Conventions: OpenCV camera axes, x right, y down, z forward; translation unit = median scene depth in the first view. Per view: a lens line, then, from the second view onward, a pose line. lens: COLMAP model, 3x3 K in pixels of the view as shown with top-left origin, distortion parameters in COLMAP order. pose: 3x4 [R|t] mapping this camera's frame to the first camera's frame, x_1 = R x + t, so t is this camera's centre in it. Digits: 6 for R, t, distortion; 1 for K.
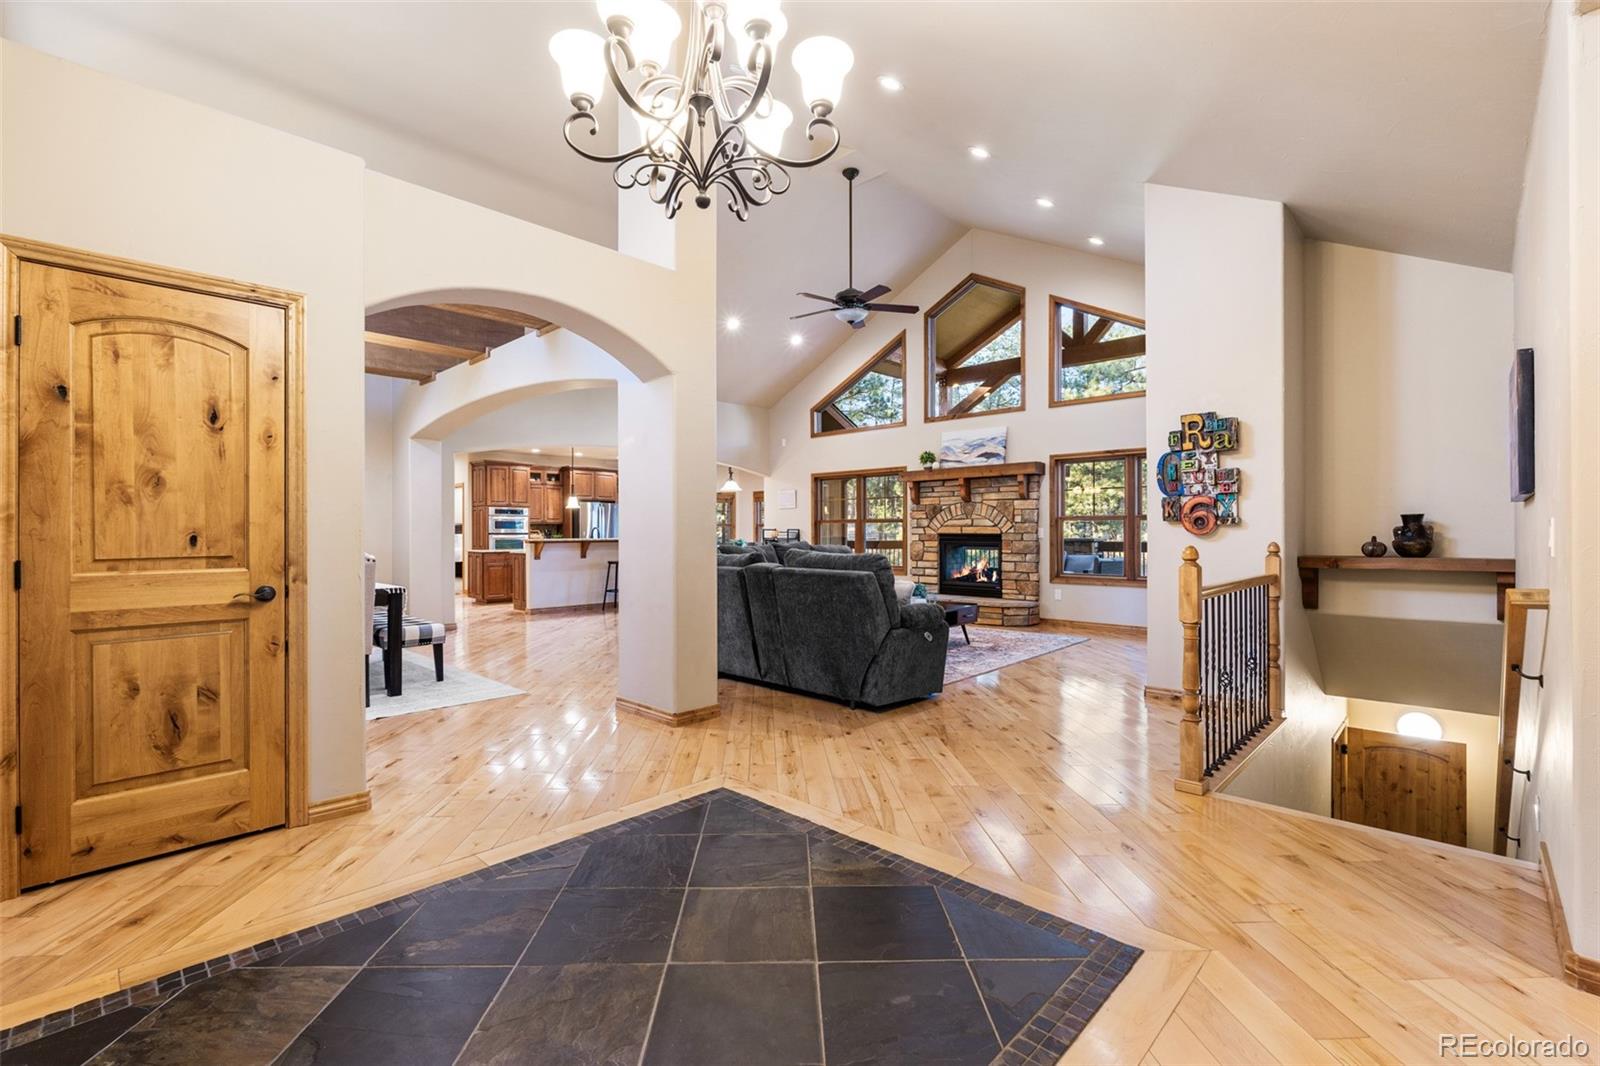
lens RADIAL K [[709.6, 0, 798.1], [0, 709.6, 532.9], [0, 0, 1]] dist [-0.000416, -0.000164]
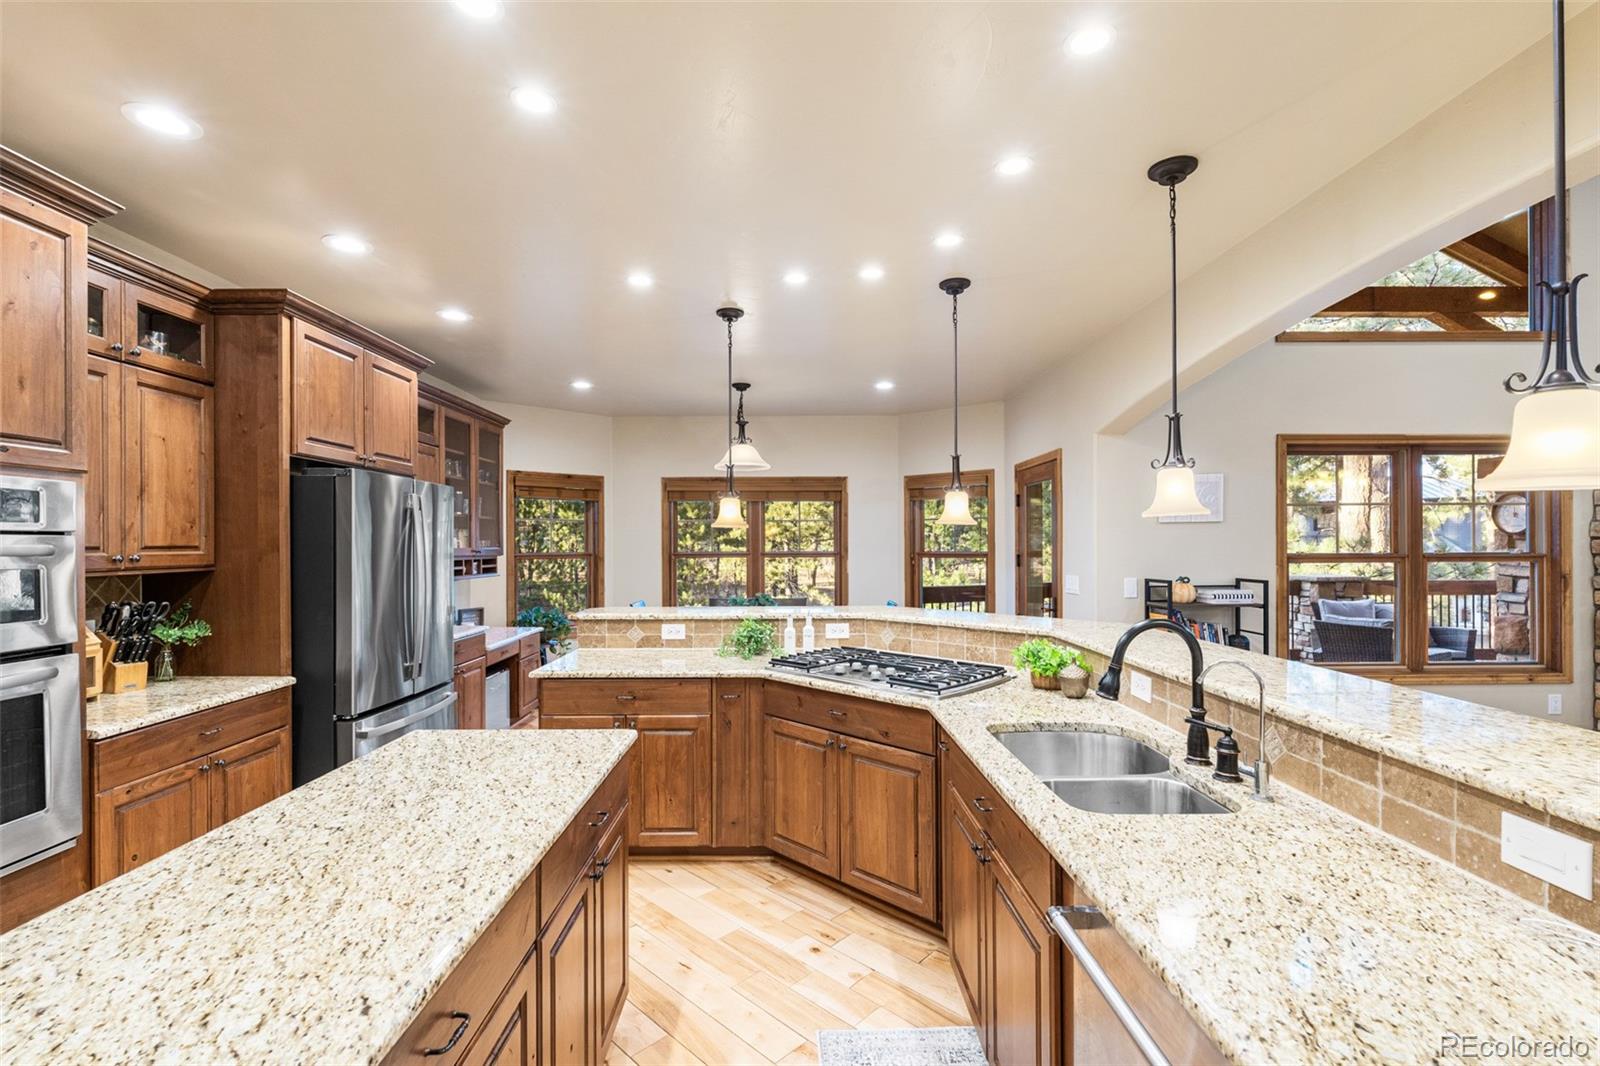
lens RADIAL K [[709.6, 0, 796.4], [0, 709.6, 539.8], [0, 0, 1]] dist [-0.000416, -0.000164]
pose [[0.716256, 0.003587, 0.697828, -0.510837], [0.002214, 0.999970, -0.007412, -0.028043], [-0.697834, 0.006854, 0.716227, 1.060594]]
